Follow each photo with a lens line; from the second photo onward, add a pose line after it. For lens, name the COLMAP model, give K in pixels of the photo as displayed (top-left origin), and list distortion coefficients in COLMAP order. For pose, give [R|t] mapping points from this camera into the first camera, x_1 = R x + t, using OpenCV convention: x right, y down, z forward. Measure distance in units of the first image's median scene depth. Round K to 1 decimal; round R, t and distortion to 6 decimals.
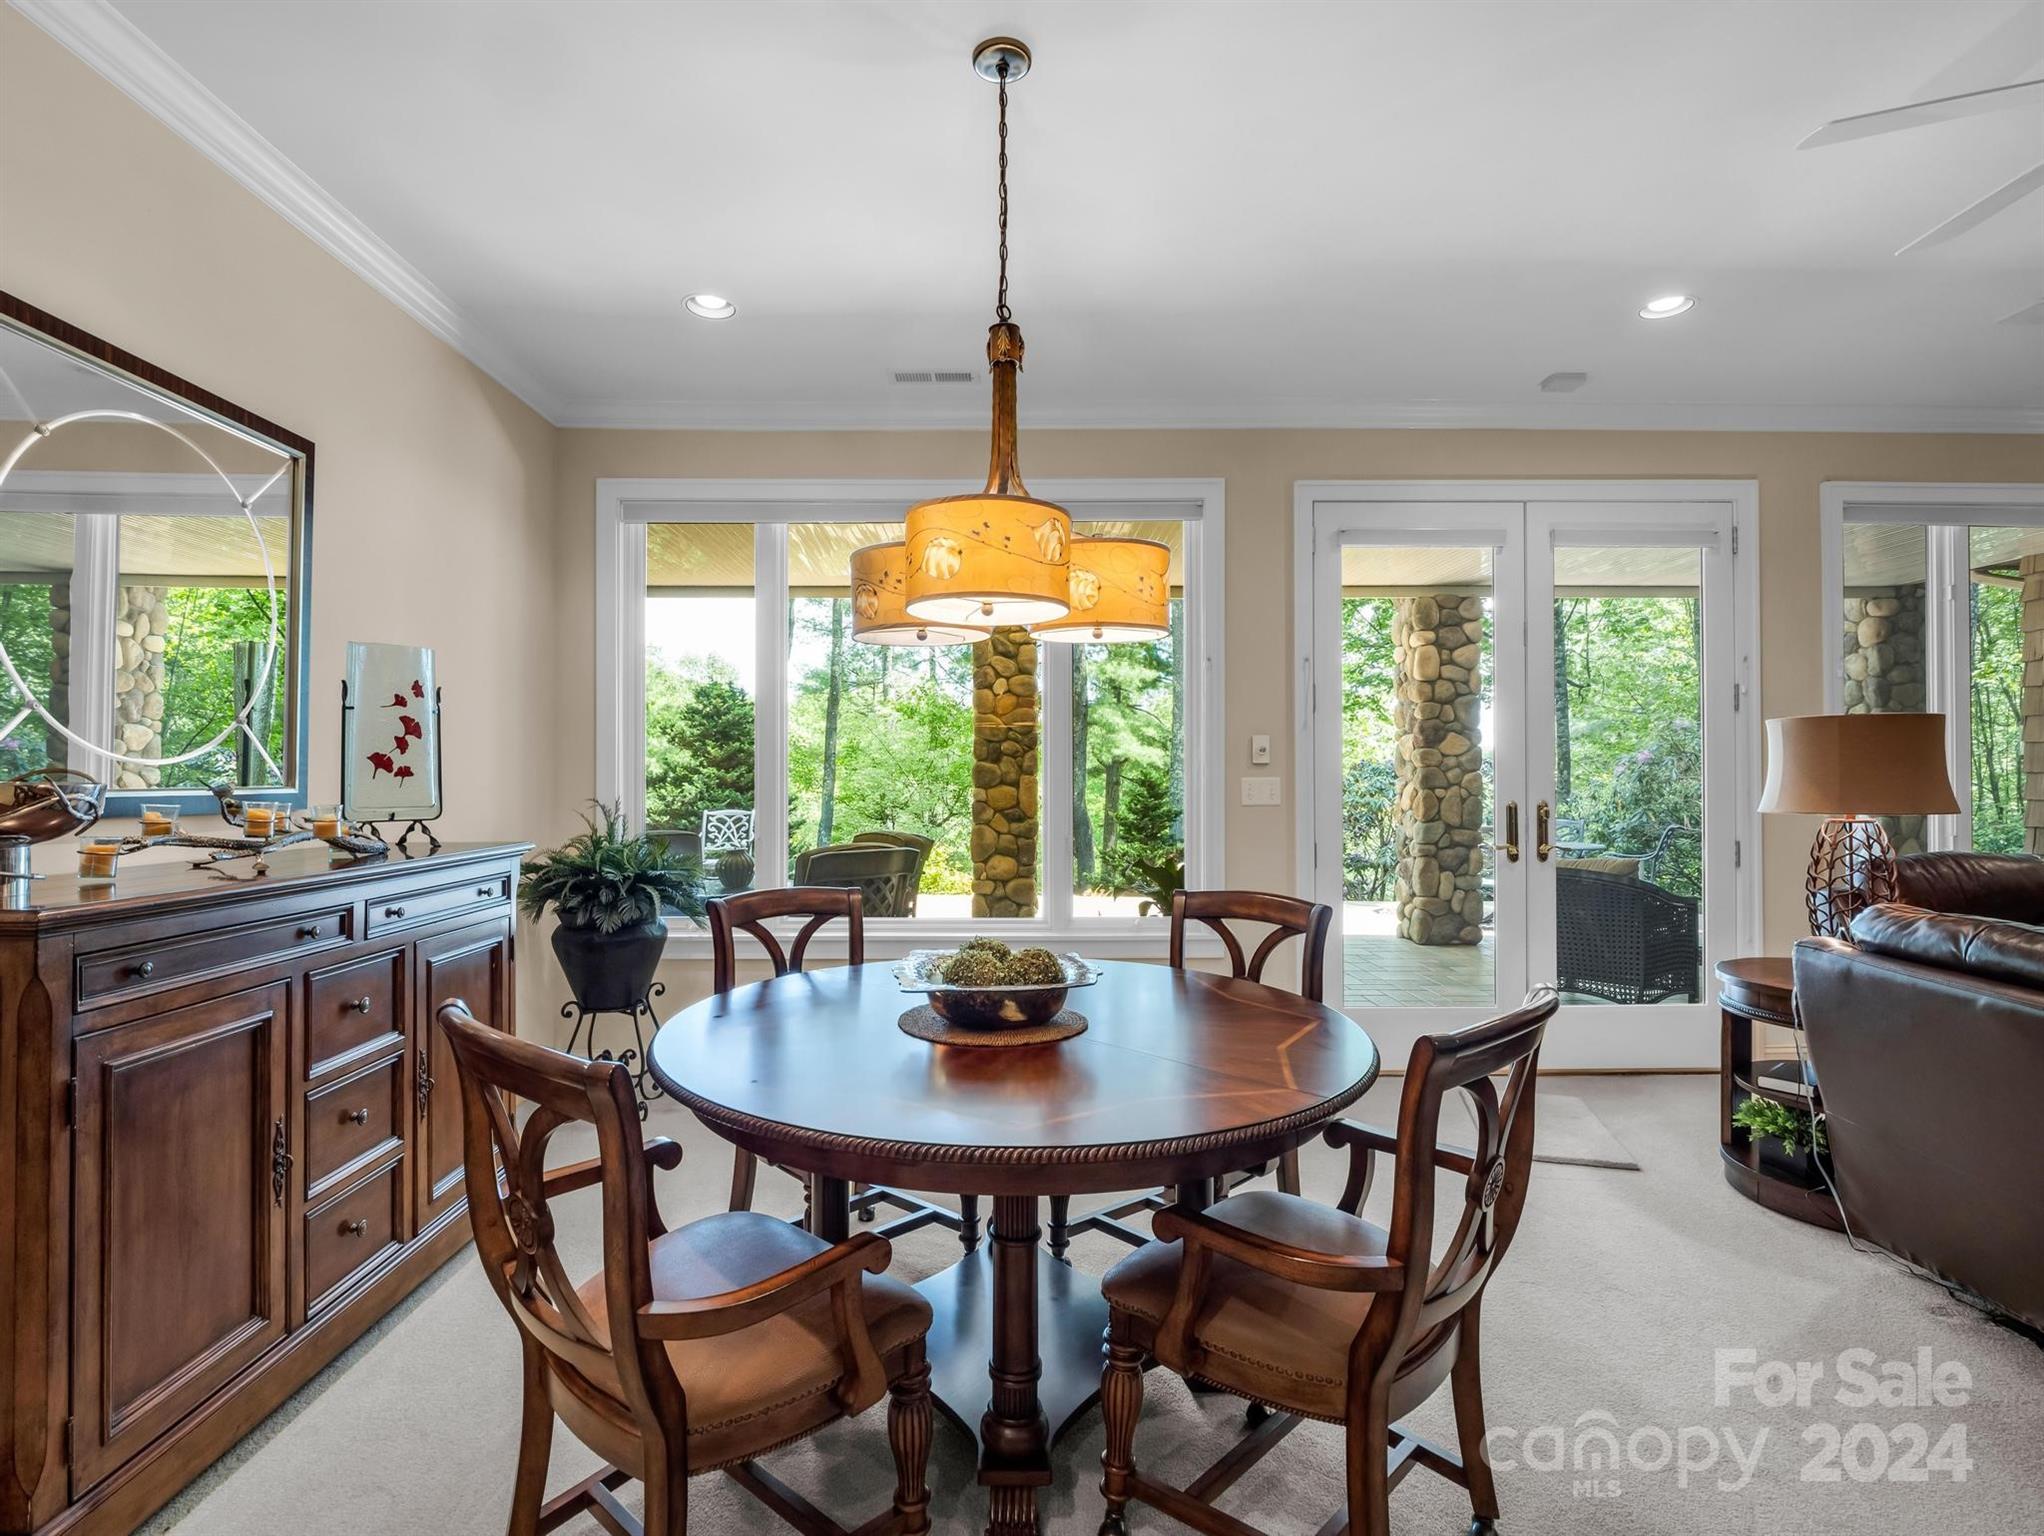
lens RADIAL K [[1017.9, 0, 1022.9], [0, 1017.9, 769.5], [0, 0, 1]] dist [0.000485, 0.000241]
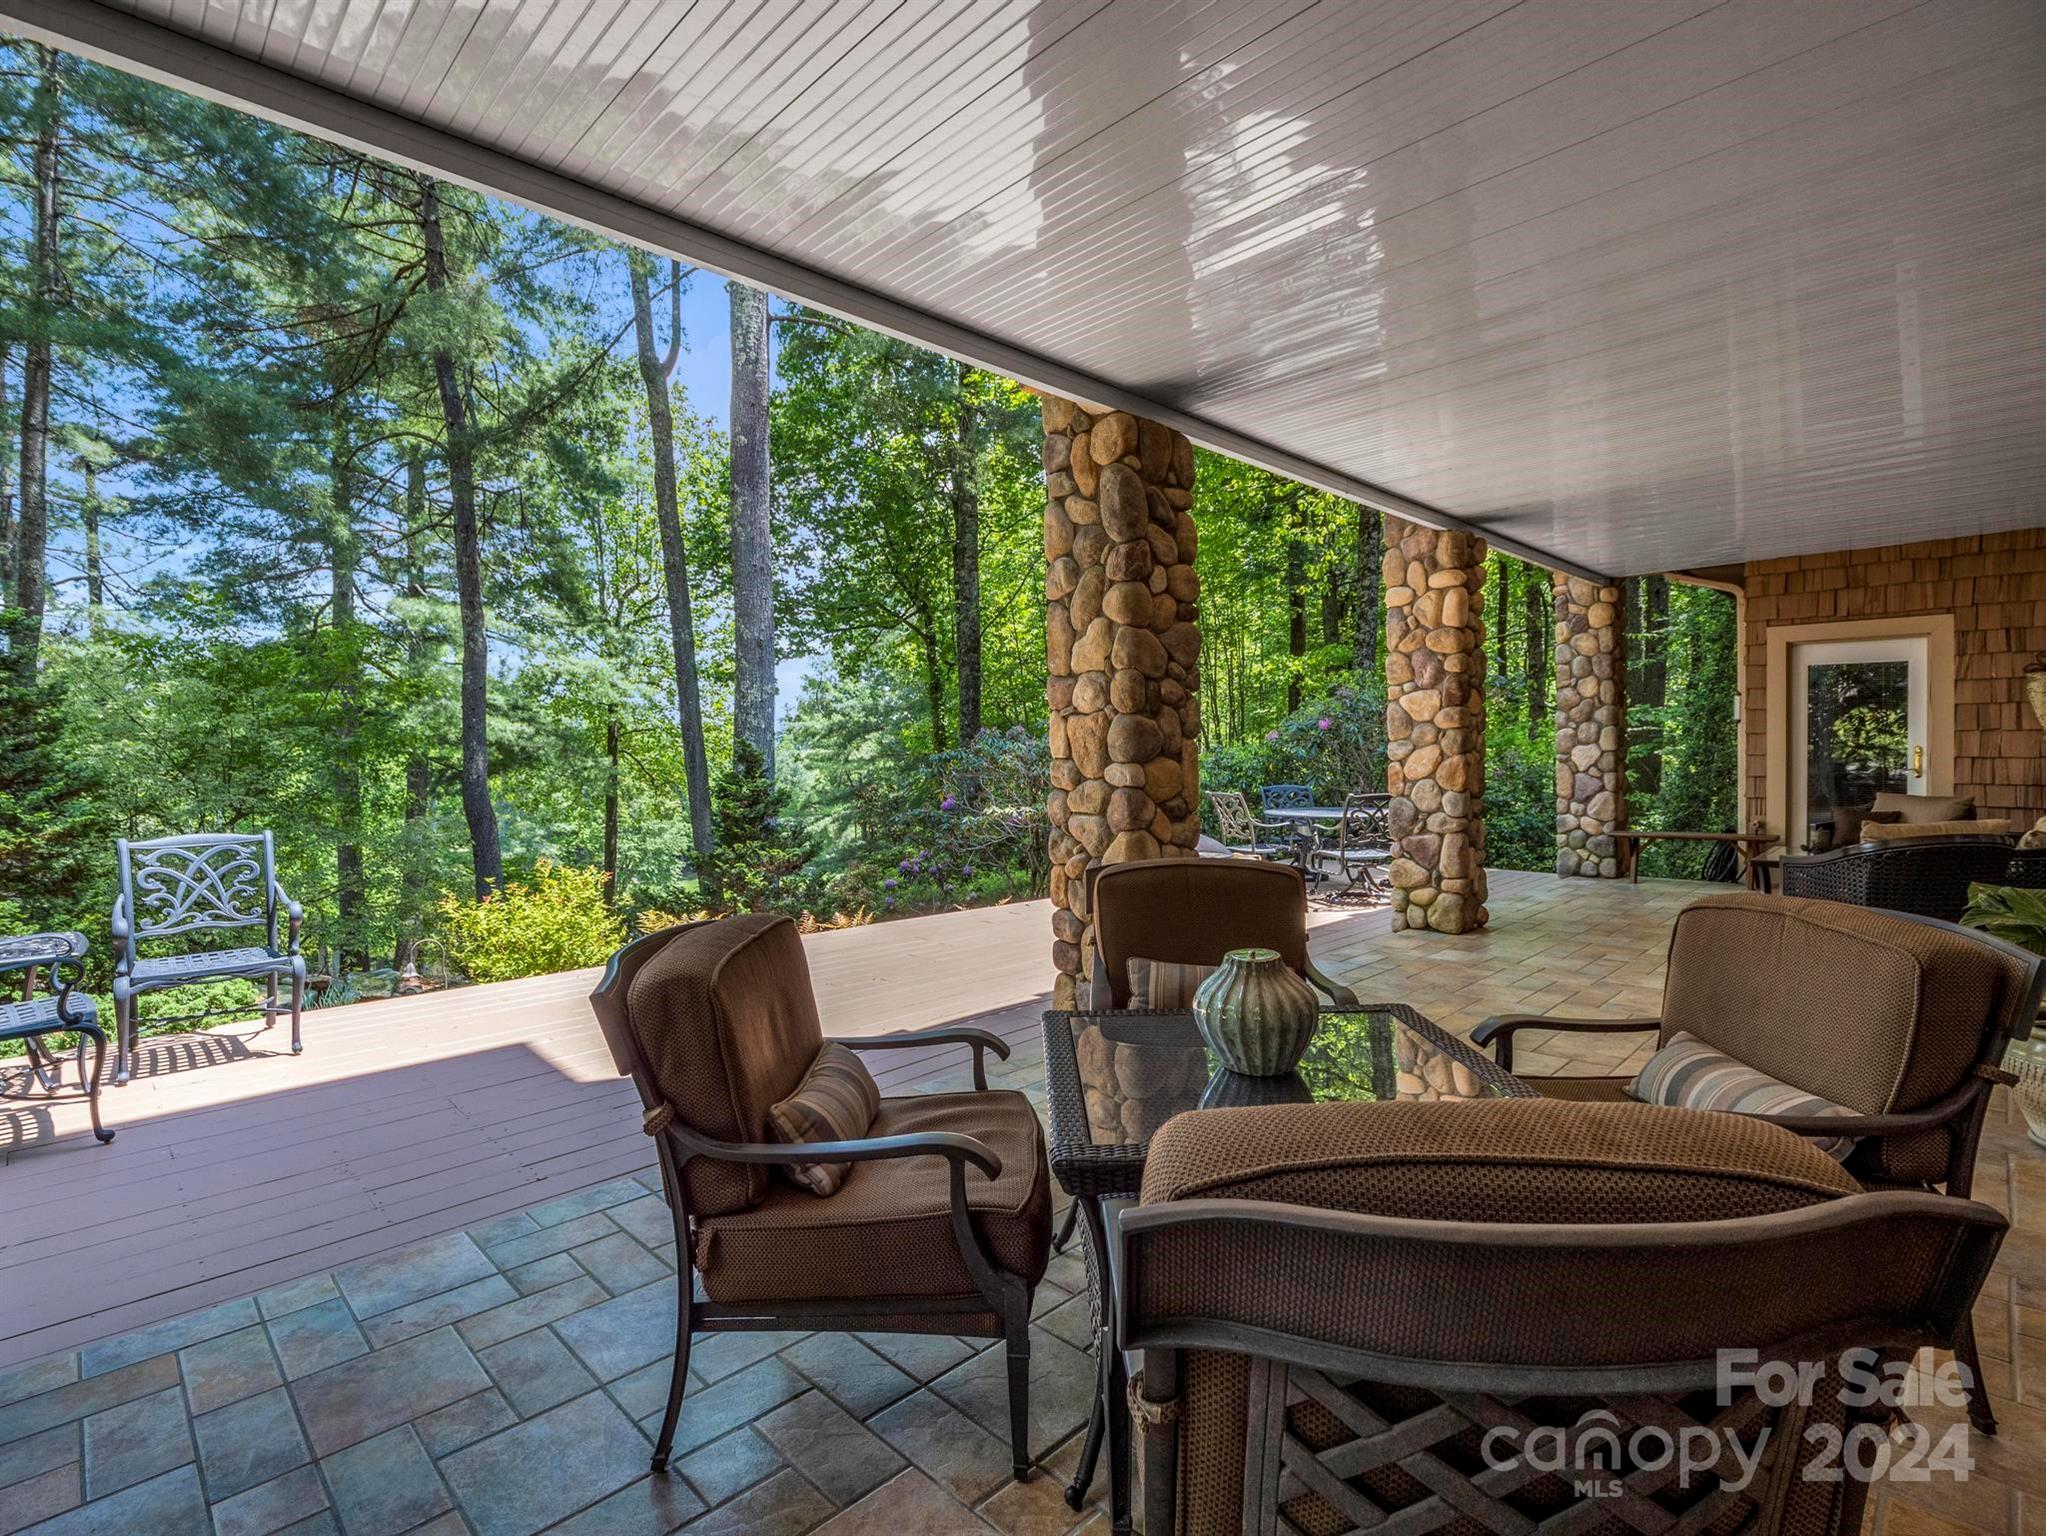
lens RADIAL K [[983.0, 0, 1019.6], [0, 983.0, 758.9], [0, 0, 1]] dist [-0.018324, -0.000418]
pose [[0.725182, -0.018112, 0.688319, -0.366595], [0.008640, 0.999815, 0.017206, 0.004815], [-0.688503, -0.006530, 0.725204, 0.543950]]
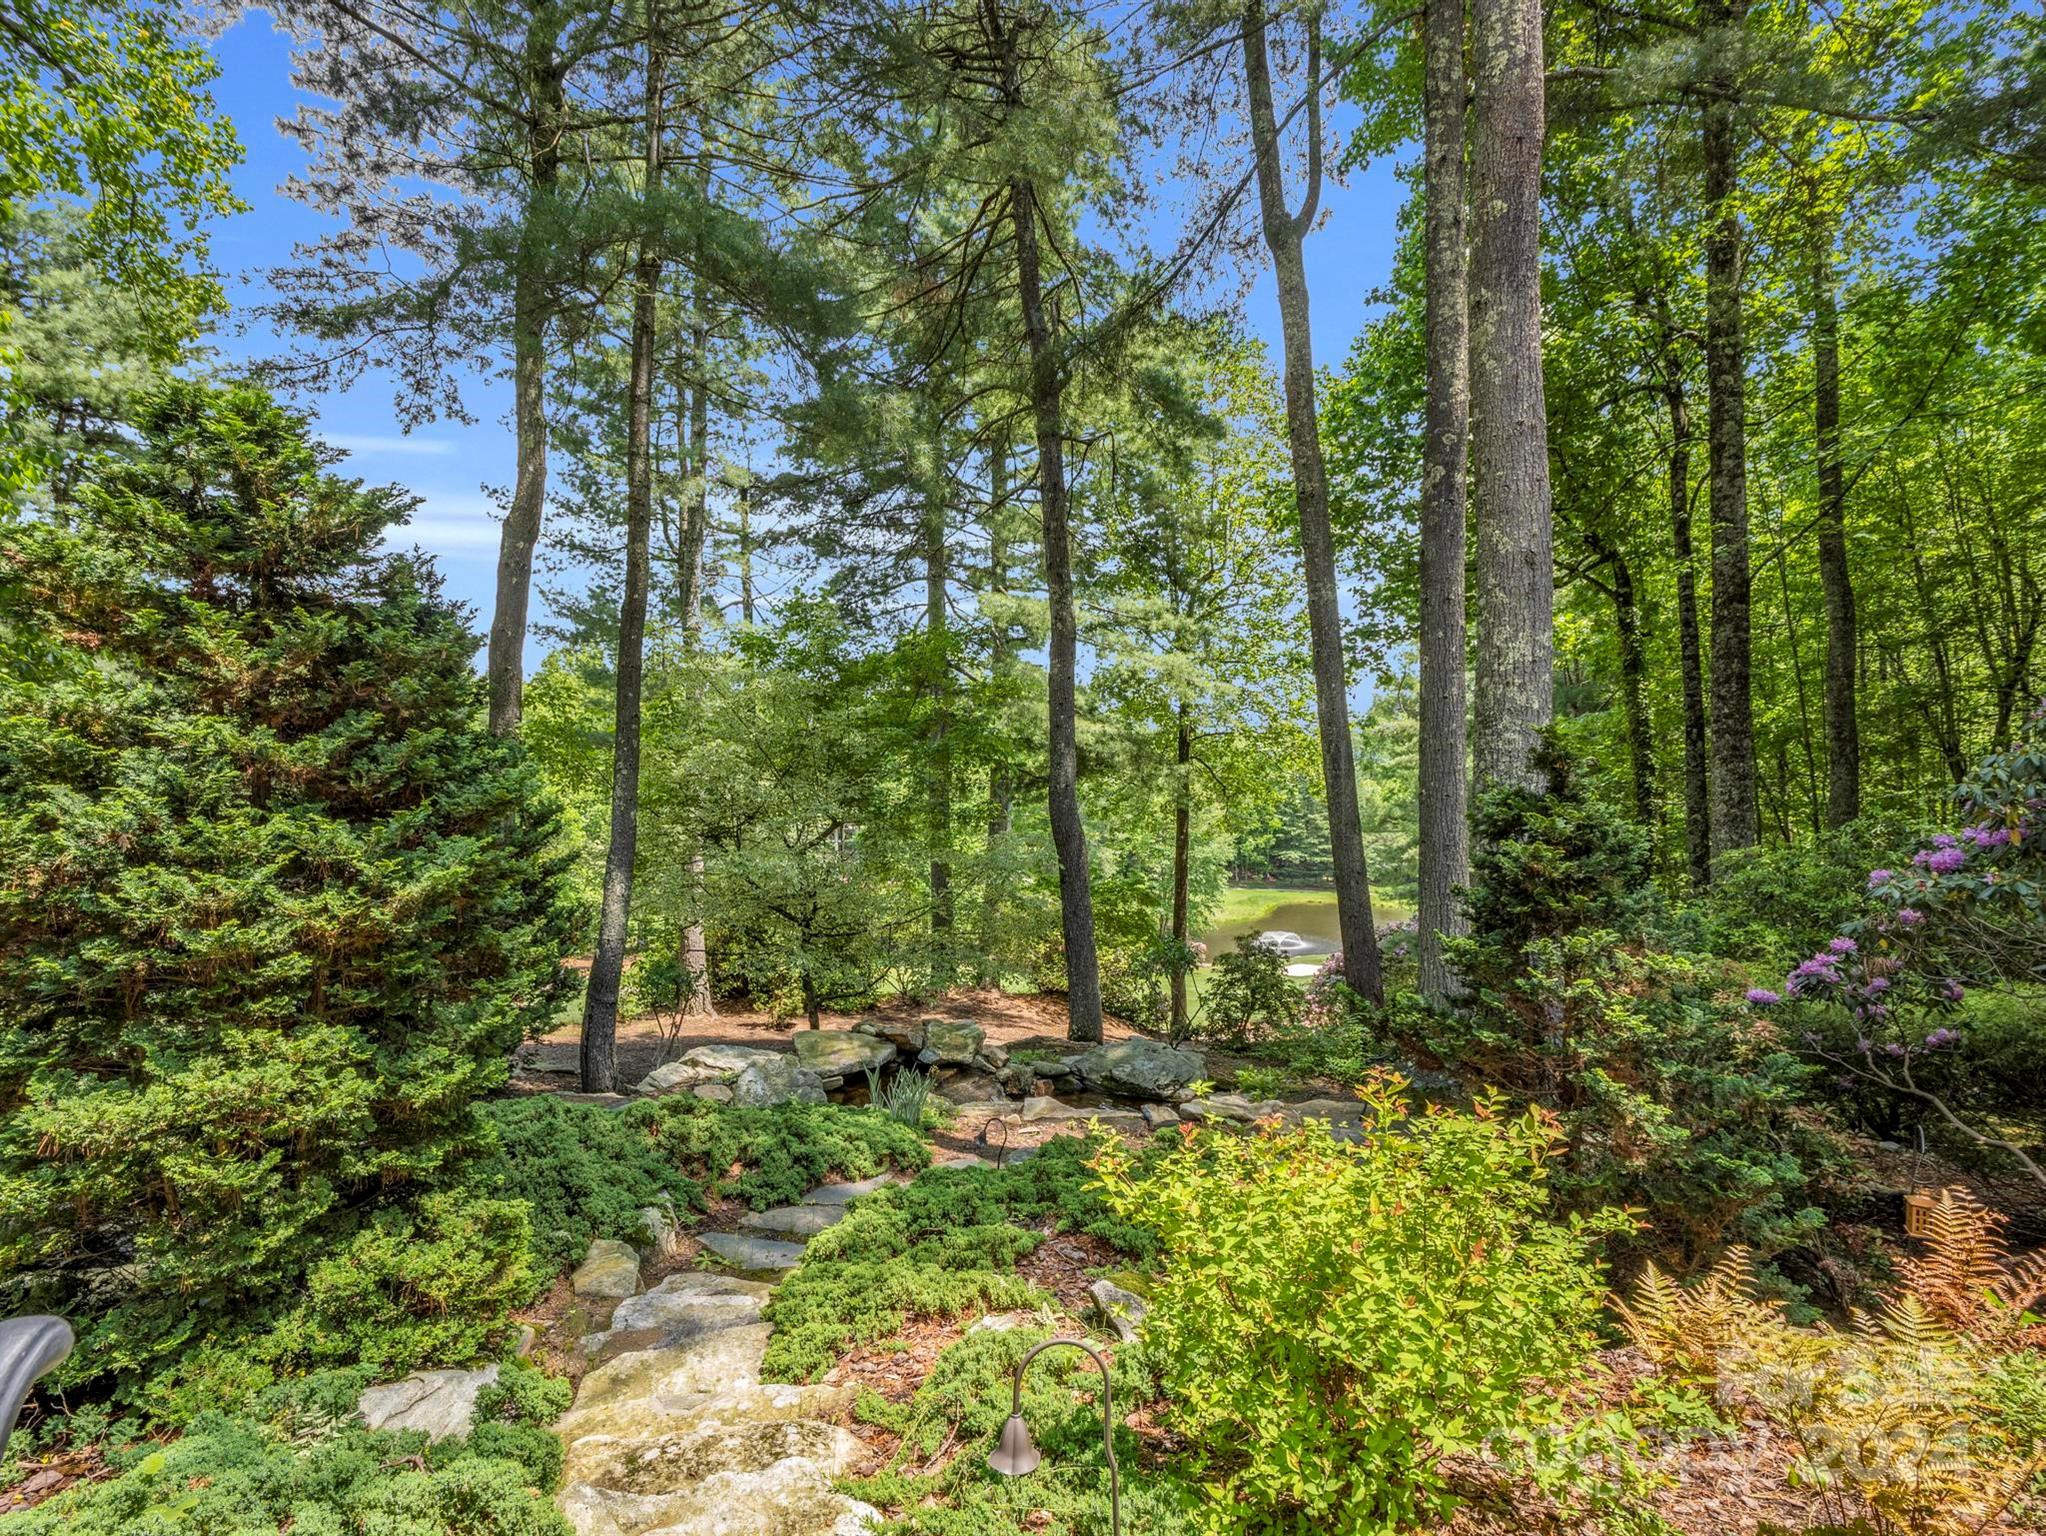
lens RADIAL K [[983.0, 0, 1022.1], [0, 983.0, 765.1], [0, 0, 1]] dist [-0.018324, -0.000418]
pose [[0.973071, -0.015194, 0.230004, -0.259597], [0.013488, 0.999869, 0.008985, 0.014068], [-0.230111, -0.005641, 0.973148, 1.105597]]
